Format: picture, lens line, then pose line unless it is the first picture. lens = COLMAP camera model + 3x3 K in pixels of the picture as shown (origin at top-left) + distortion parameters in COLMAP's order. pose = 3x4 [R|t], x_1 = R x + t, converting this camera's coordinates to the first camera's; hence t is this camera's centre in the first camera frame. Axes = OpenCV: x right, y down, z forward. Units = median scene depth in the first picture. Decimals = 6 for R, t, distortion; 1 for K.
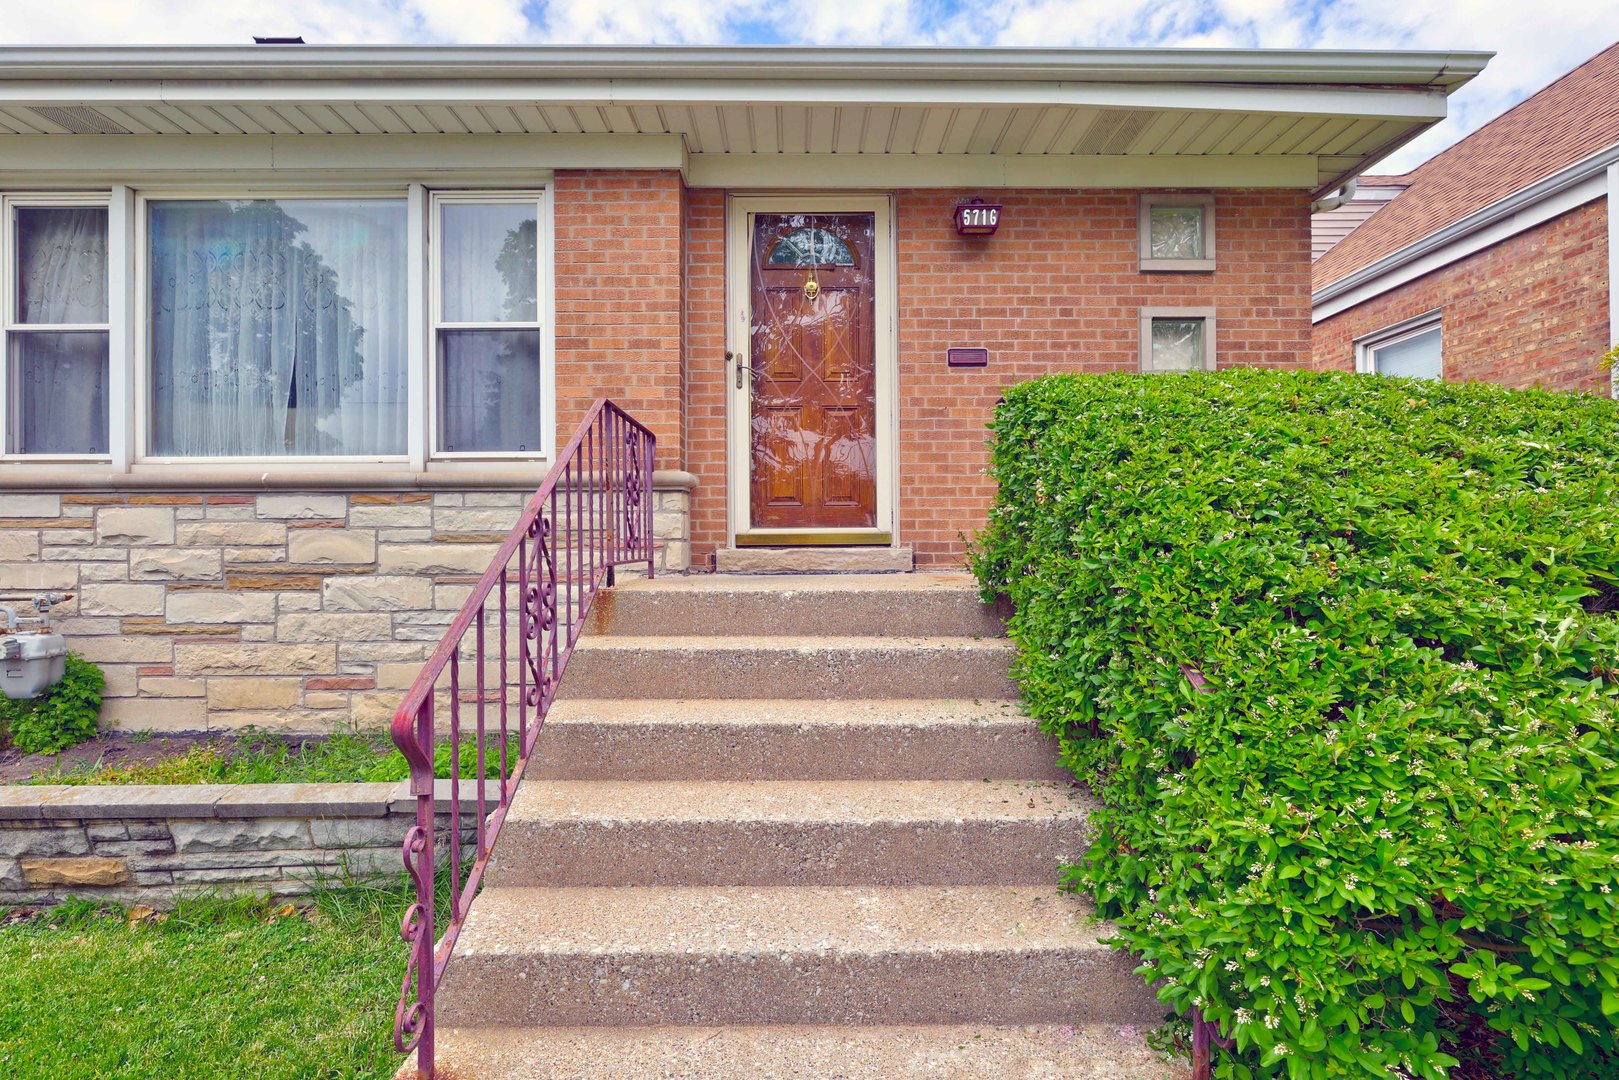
lens RADIAL K [[740.1, 0, 807.6], [0, 740.1, 540.8], [0, 0, 1]] dist [0.002362, -0.000096]
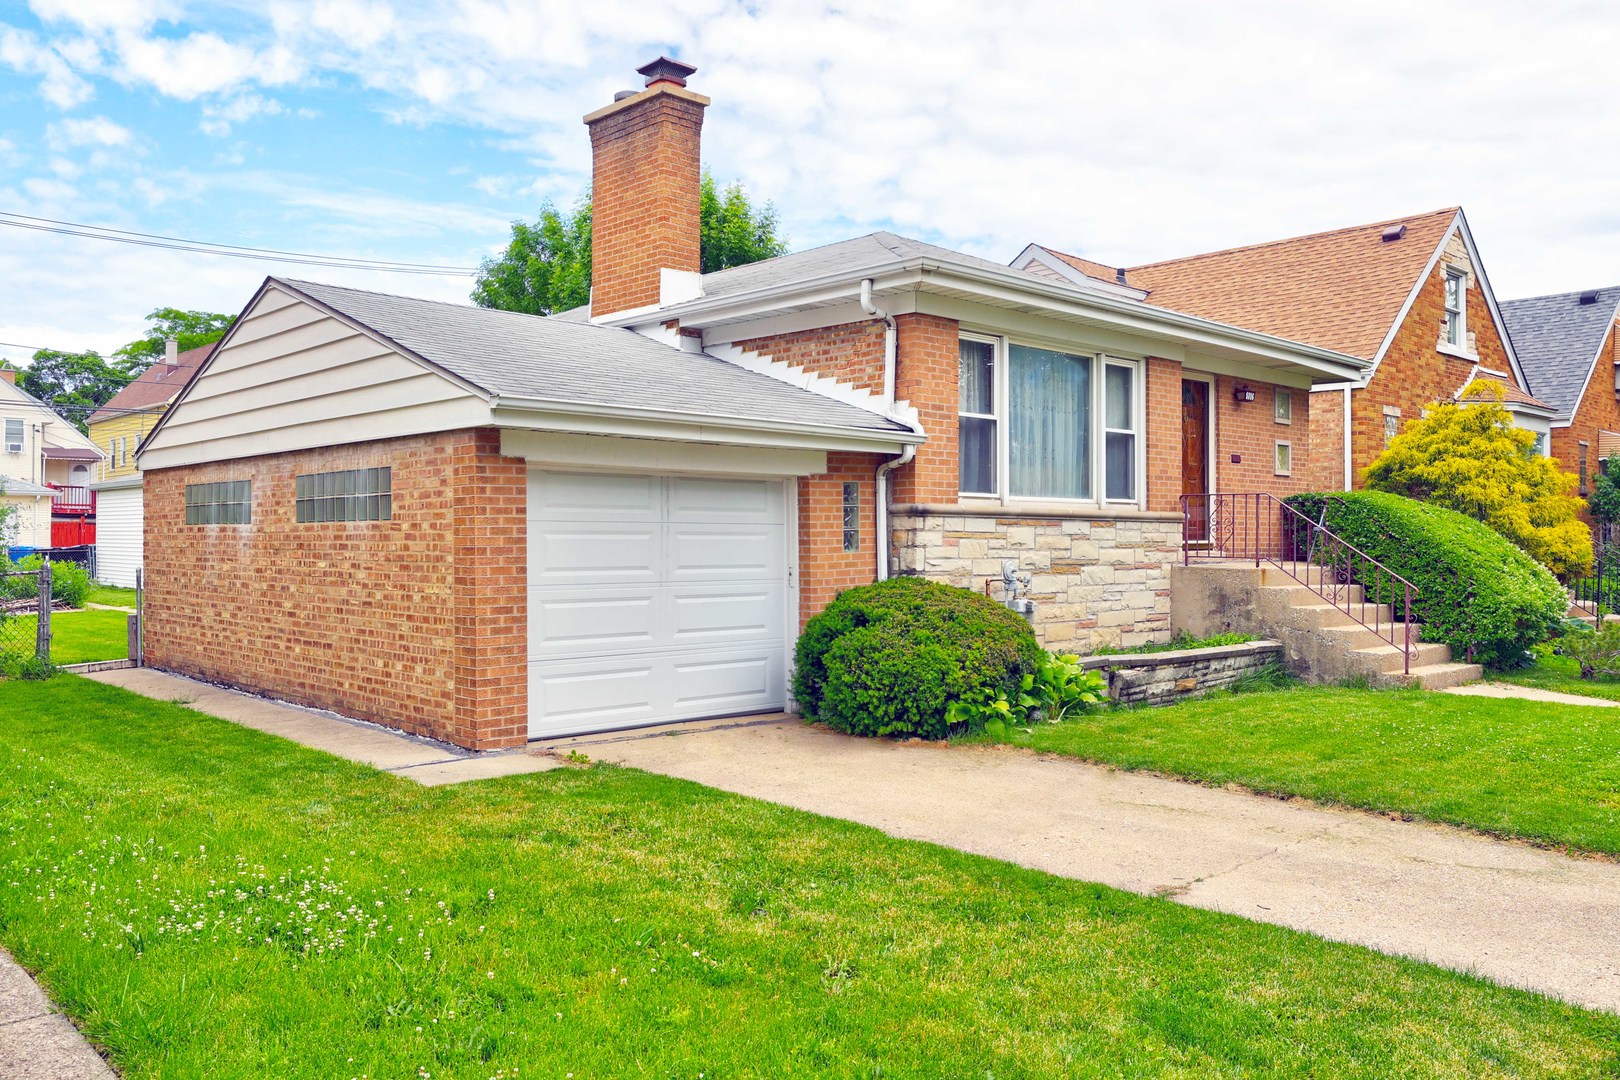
lens RADIAL K [[1243.5, 0, 810.0], [0, 1243.5, 540.0], [0, 0, 1]] dist [-0.001076, -0.000409]
pose [[0.735727, 0.006813, 0.677244, -3.225872], [-0.009661, 0.999953, 0.000435, -0.011376], [-0.677210, -0.006863, 0.735758, -0.800451]]
